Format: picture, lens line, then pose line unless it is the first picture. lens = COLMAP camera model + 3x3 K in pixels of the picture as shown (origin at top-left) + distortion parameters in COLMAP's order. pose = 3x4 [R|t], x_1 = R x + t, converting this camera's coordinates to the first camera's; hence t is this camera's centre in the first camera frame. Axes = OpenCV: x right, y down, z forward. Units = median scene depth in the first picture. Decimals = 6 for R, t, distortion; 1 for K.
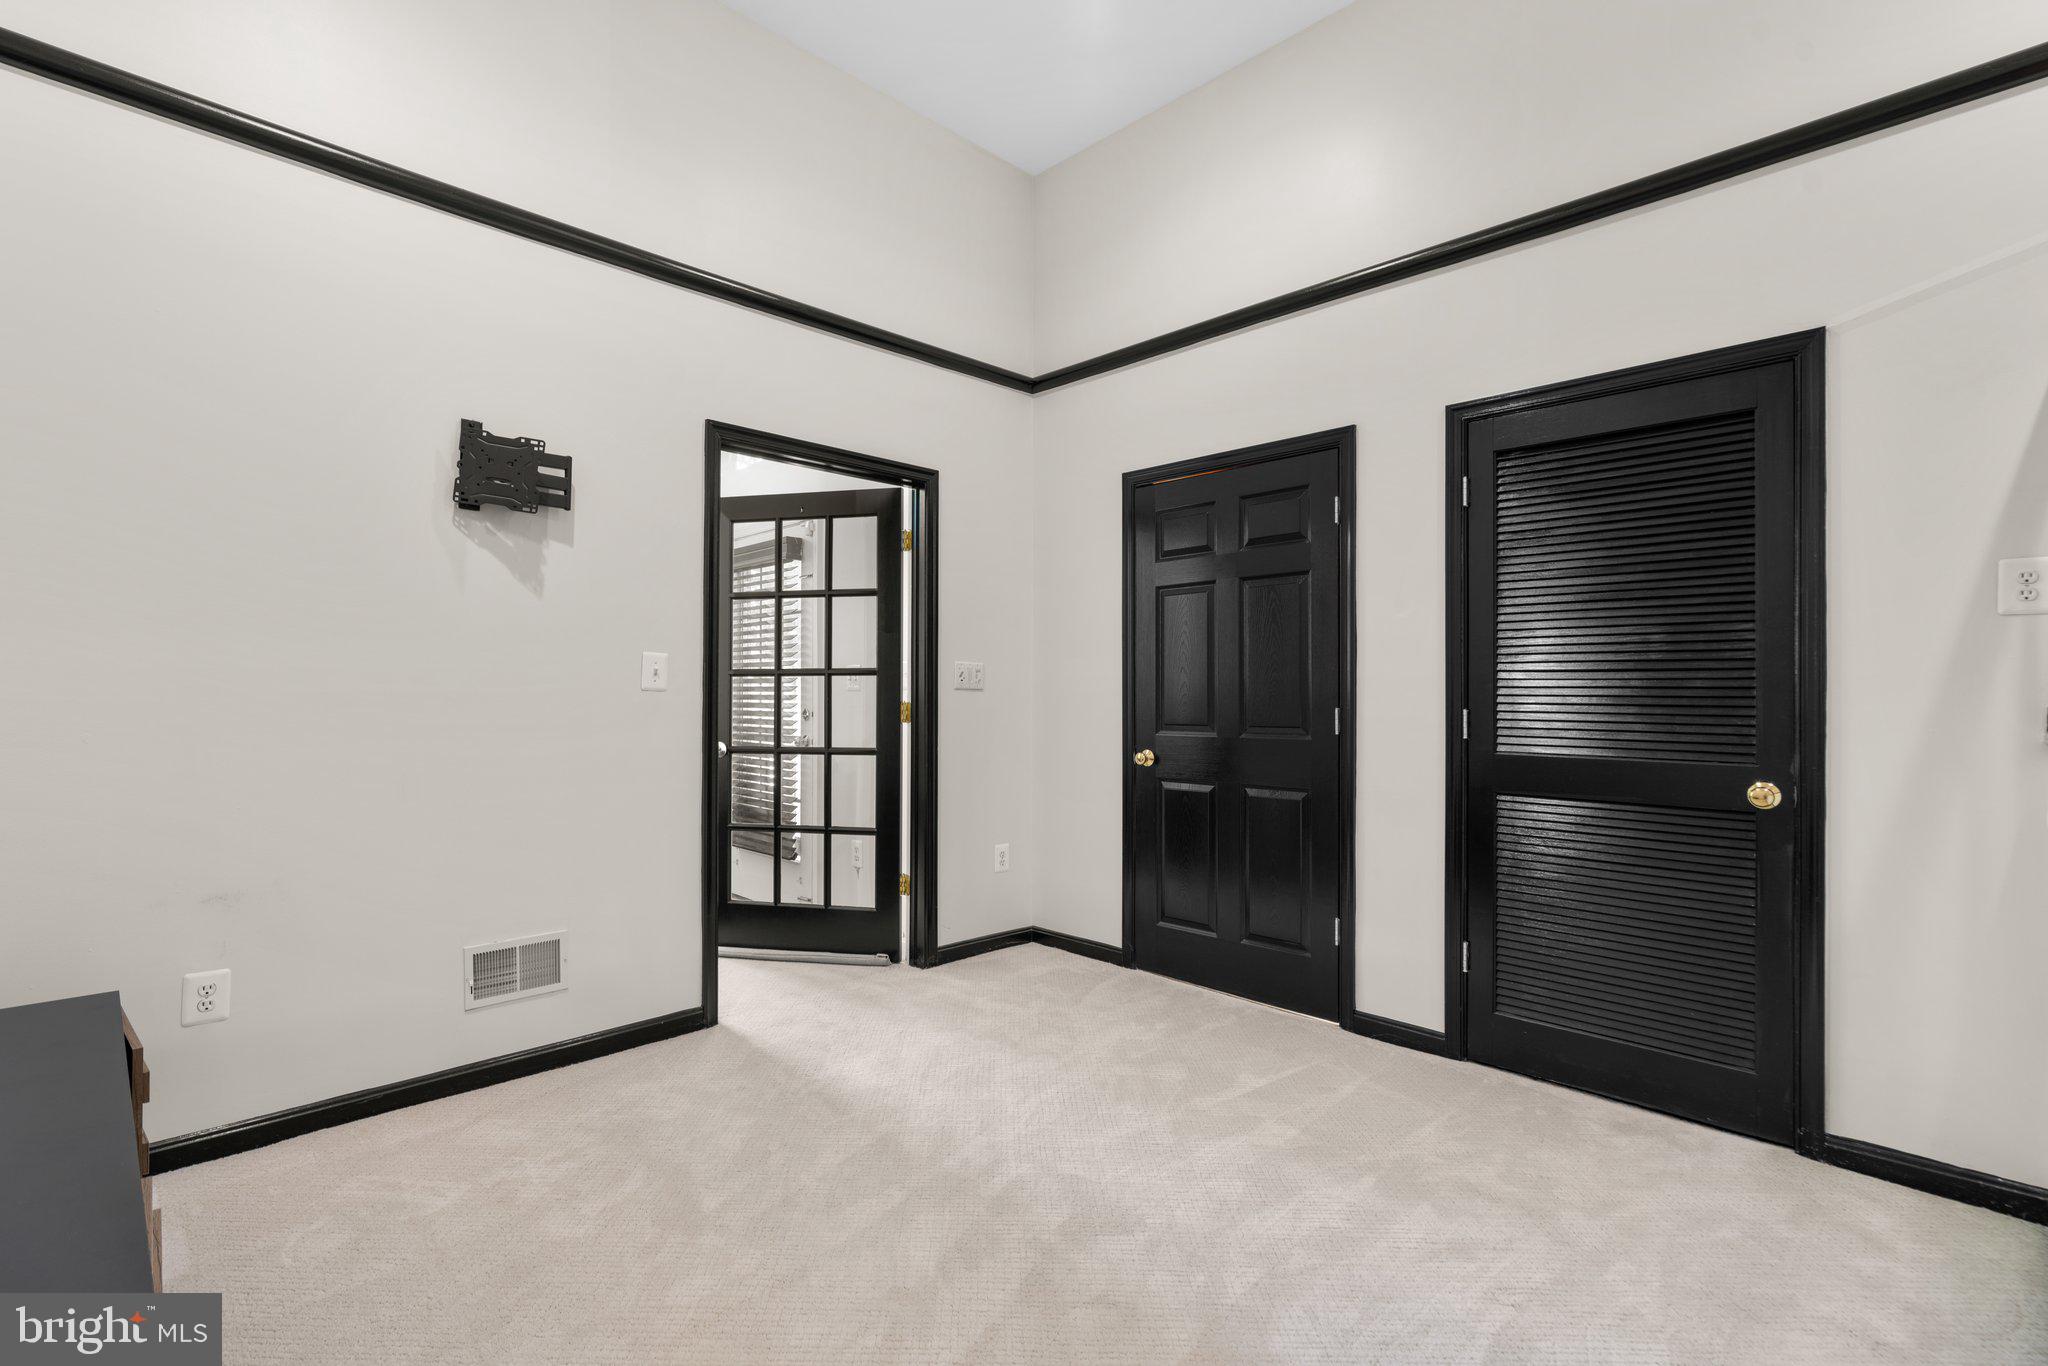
lens RADIAL K [[924.3, 0, 1021.3], [0, 924.3, 683.5], [0, 0, 1]] dist [-0.004043, 0.001906]
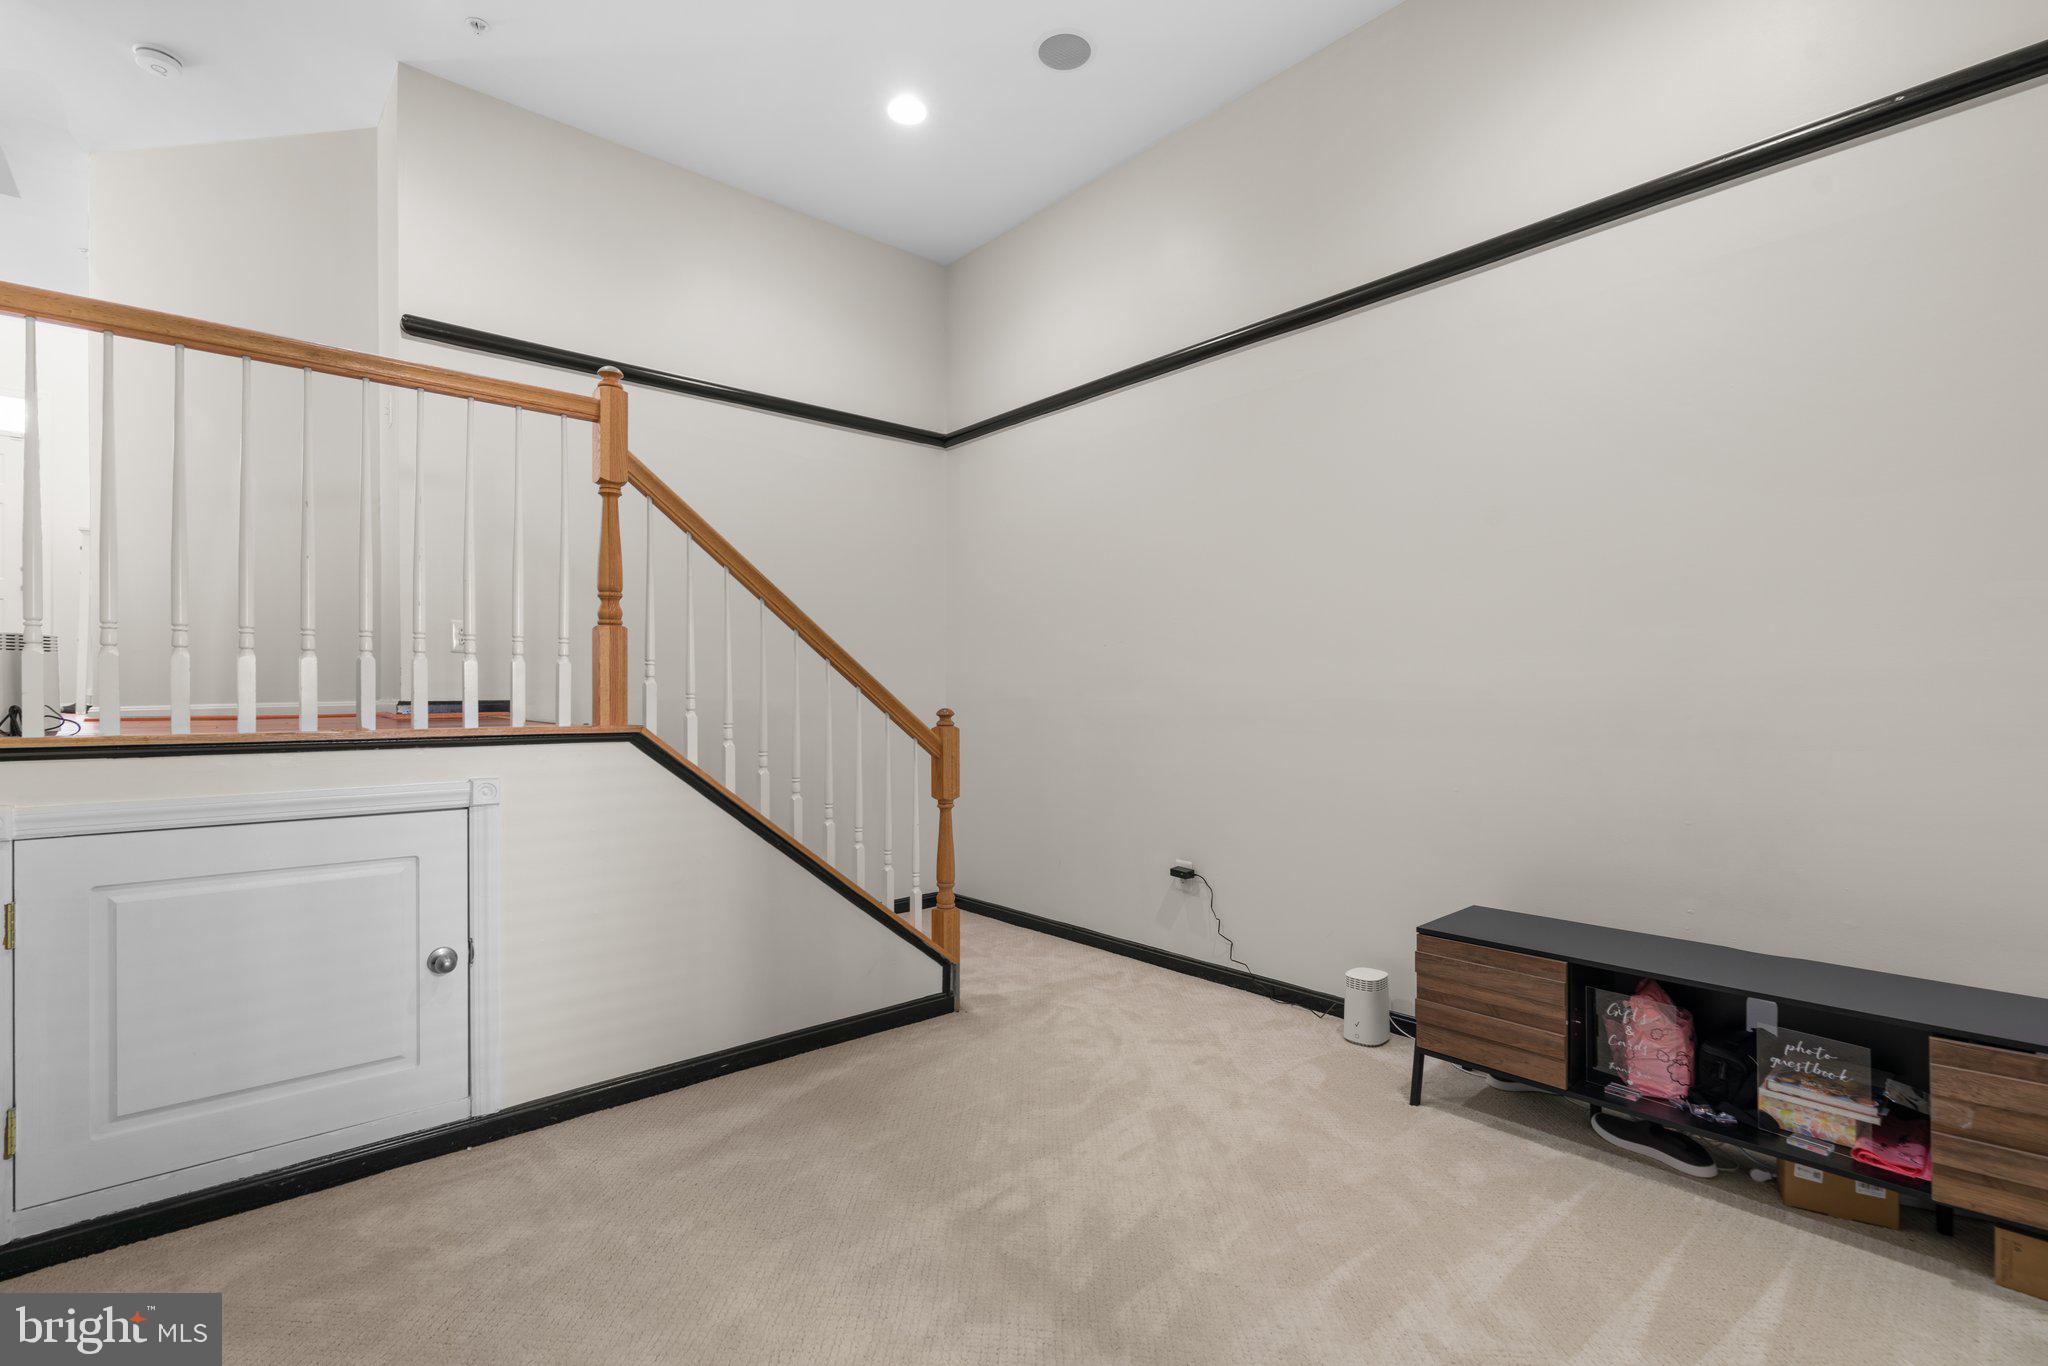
lens RADIAL K [[924.3, 0, 1026.6], [0, 924.3, 687.2], [0, 0, 1]] dist [-0.004043, 0.001906]
pose [[0.998276, -0.009937, -0.057845, 0.183680], [0.009760, 0.999947, -0.003338, 0.001044], [0.057875, 0.002768, 0.998320, -0.186148]]
